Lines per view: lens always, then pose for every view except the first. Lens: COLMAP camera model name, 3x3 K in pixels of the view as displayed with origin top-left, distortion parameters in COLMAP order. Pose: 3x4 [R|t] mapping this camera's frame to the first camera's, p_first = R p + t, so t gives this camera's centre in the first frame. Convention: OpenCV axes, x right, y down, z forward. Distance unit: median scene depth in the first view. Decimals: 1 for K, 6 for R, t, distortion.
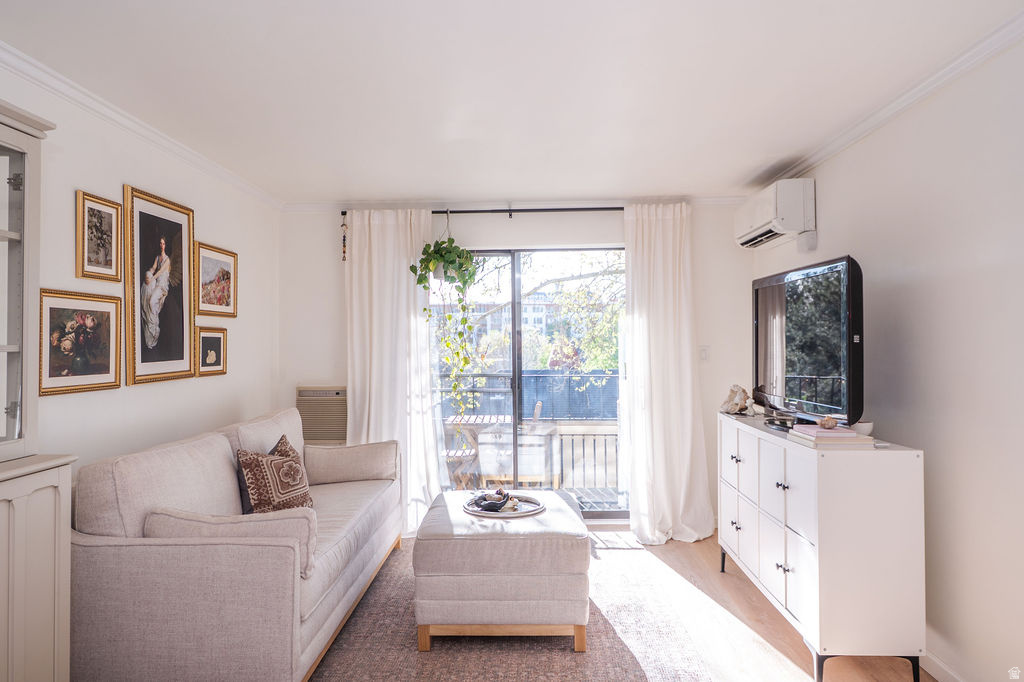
lens RADIAL K [[691.7, 0, 513.8], [0, 691.7, 333.0], [0, 0, 1]] dist [-0.001109, 0.001612]
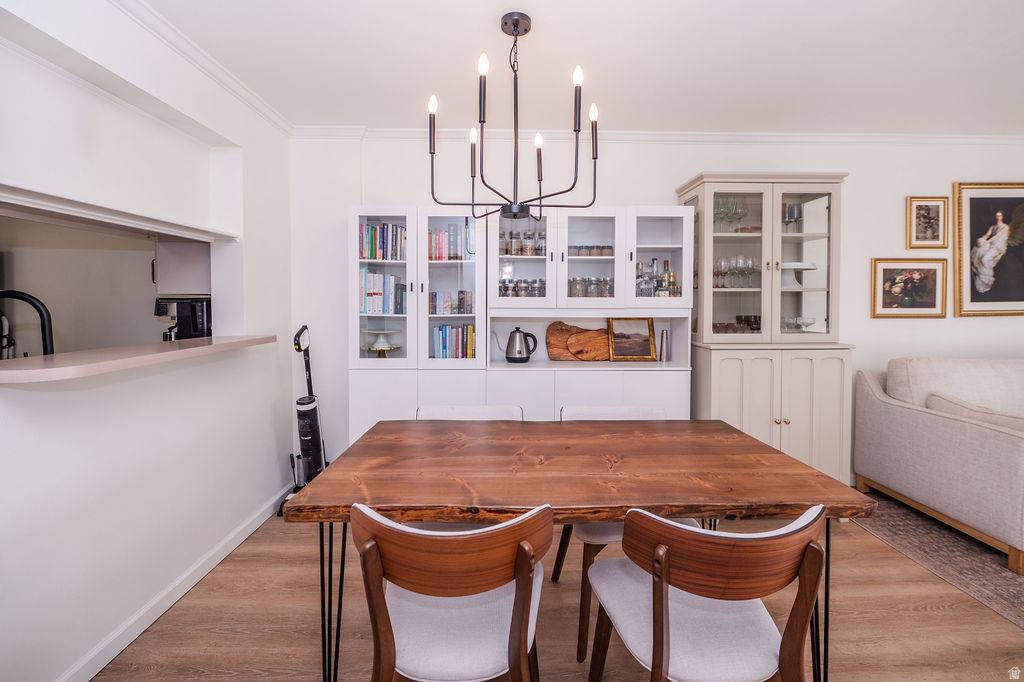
lens RADIAL K [[436.9, 0, 512.1], [0, 436.9, 311.6], [0, 0, 1]] dist [-0.011028, -0.000255]
pose [[0.038487, 0.022321, -0.999010, 0.328363], [0.015358, 0.999619, 0.022927, 0.027097], [0.999141, -0.016225, 0.038130, 0.006939]]
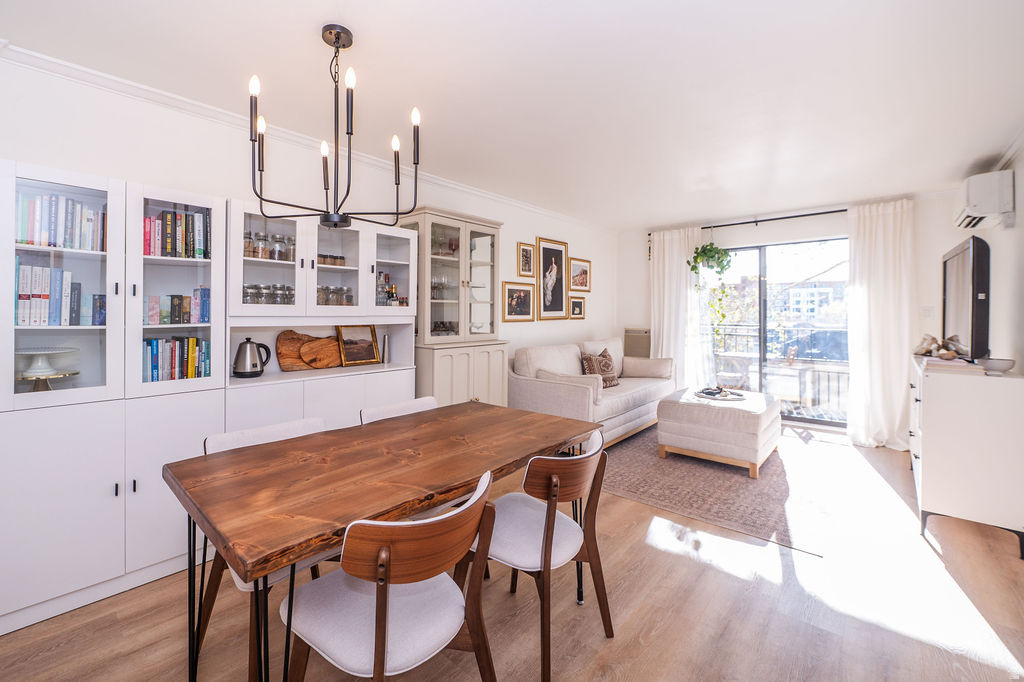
lens RADIAL K [[436.9, 0, 478.2], [0, 436.9, 309.4], [0, 0, 1]] dist [-0.011028, -0.000255]
pose [[0.748430, 0.004583, -0.663198, 0.278777], [0.002093, 0.999955, 0.009272, 0.021415], [0.663211, -0.008327, 0.748387, -0.255401]]
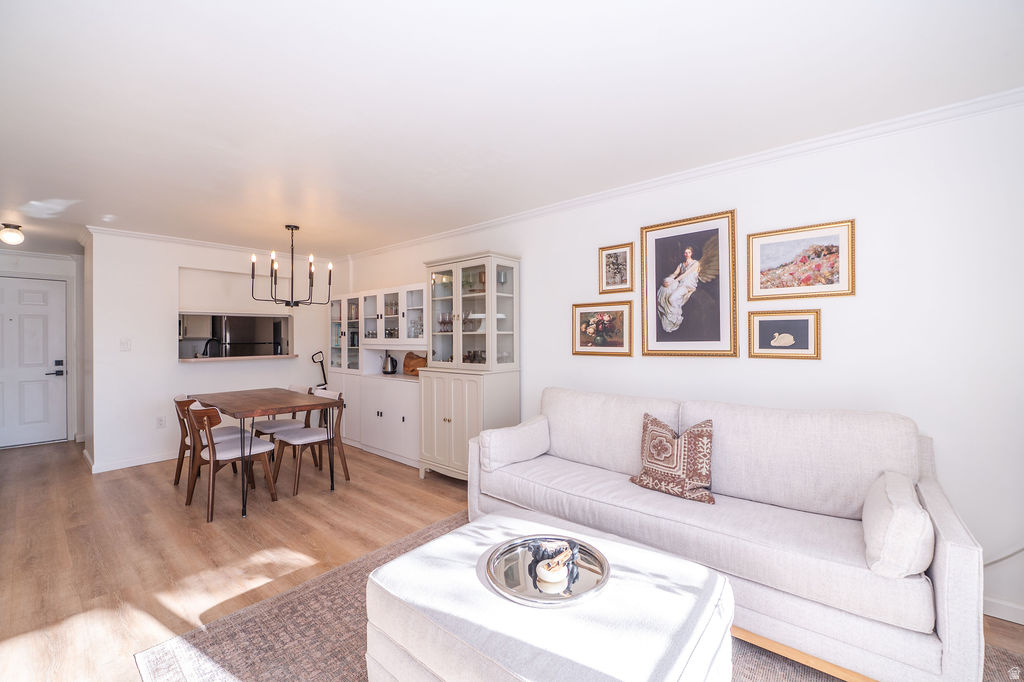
lens RADIAL K [[408.8, 0, 512.8], [0, 408.8, 339.2], [0, 0, 1]] dist [-0.009074, -0.000106]
pose [[-0.621933, 0.006447, -0.783044, 0.333069], [0.016593, 0.999850, -0.004947, 0.036730], [0.782895, -0.016070, -0.621946, 1.308232]]
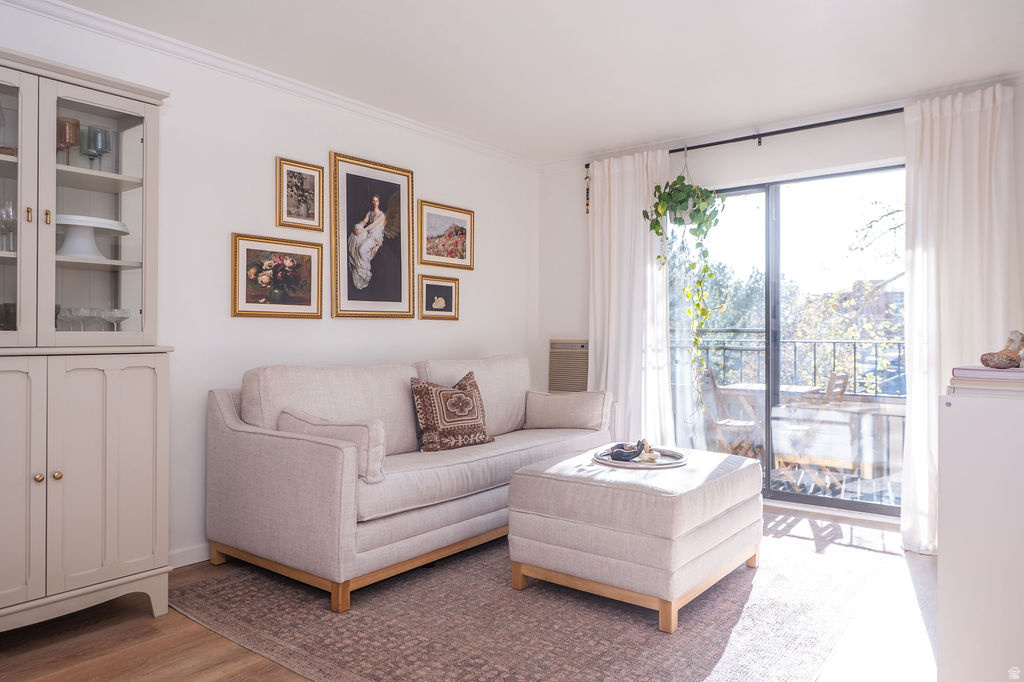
lens RADIAL K [[691.7, 0, 524.6], [0, 691.7, 331.0], [0, 0, 1]] dist [-0.001109, 0.001612]
pose [[0.809089, 0.005717, -0.587658, 0.411628], [0.000154, 0.999951, 0.009941, 0.084733], [0.587686, -0.008133, 0.809048, 0.214773]]
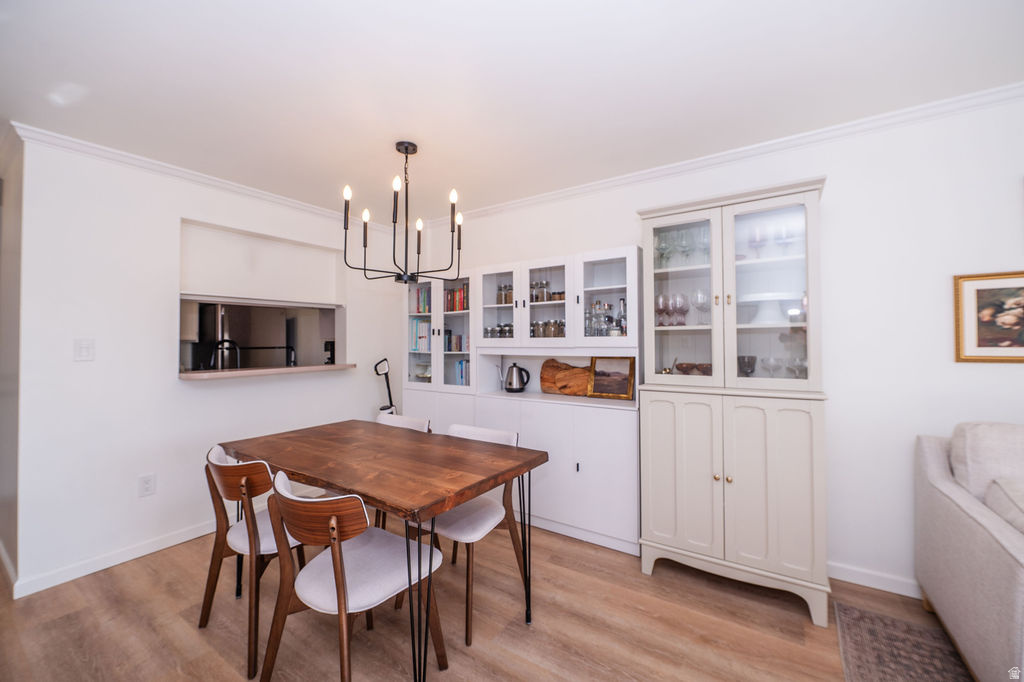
lens RADIAL K [[408.8, 0, 513.8], [0, 408.8, 334.9], [0, 0, 1]] dist [-0.009074, -0.000106]
pose [[-0.535563, -0.006779, -0.844468, 0.285738], [0.022549, 0.999496, -0.022324, 0.032606], [0.844194, -0.030998, -0.535140, 0.569197]]
